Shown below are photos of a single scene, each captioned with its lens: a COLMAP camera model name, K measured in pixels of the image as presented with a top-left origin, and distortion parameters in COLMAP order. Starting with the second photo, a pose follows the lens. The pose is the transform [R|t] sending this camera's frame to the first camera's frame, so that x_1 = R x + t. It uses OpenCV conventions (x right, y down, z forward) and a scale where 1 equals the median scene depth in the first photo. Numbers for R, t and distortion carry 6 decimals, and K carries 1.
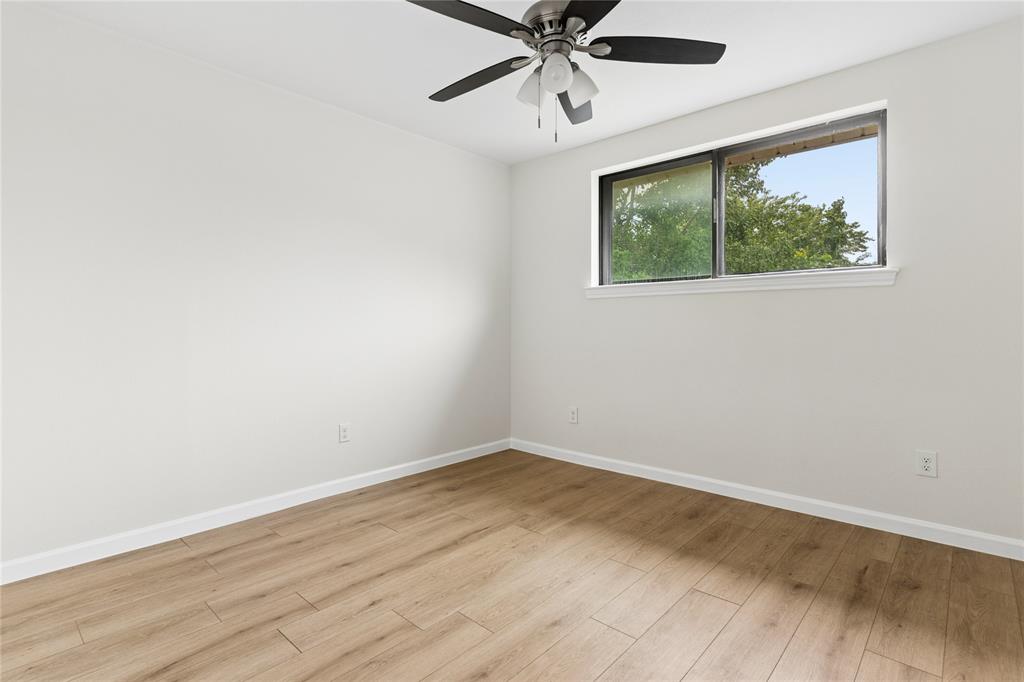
lens RADIAL K [[498.6, 0, 513.4], [0, 498.6, 336.6], [0, 0, 1]] dist [0.000277, 0.001337]
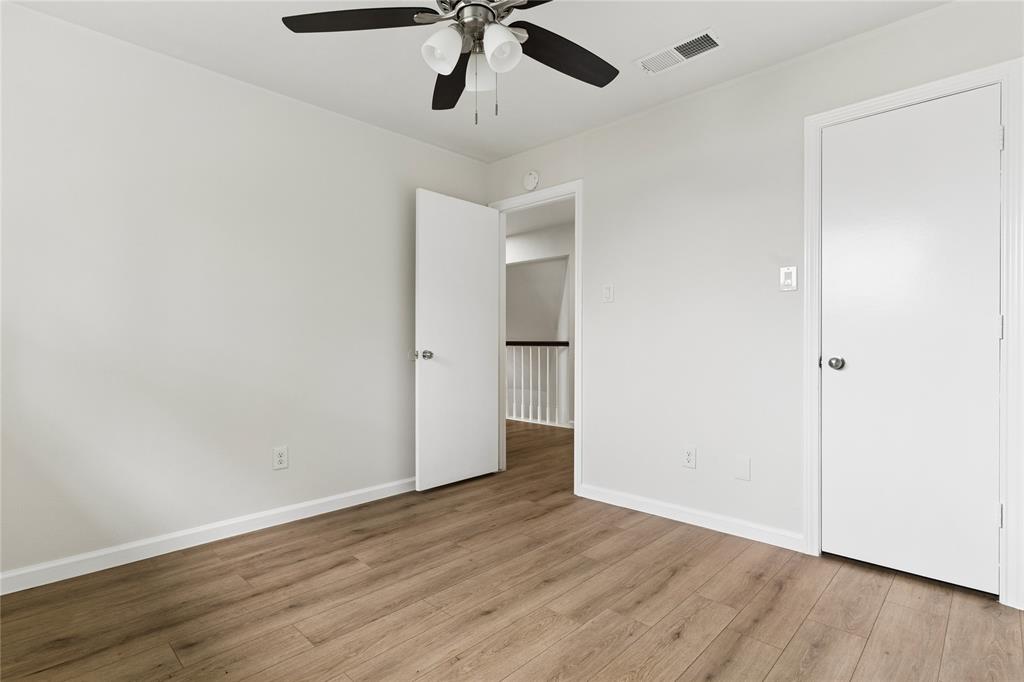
lens RADIAL K [[498.6, 0, 510.0], [0, 498.6, 338.9], [0, 0, 1]] dist [0.000277, 0.001337]
pose [[-0.999733, 0.001848, 0.023038, 0.008907], [0.002233, 0.999858, 0.016687, -0.032715], [-0.023004, 0.016734, -0.999595, 1.979077]]
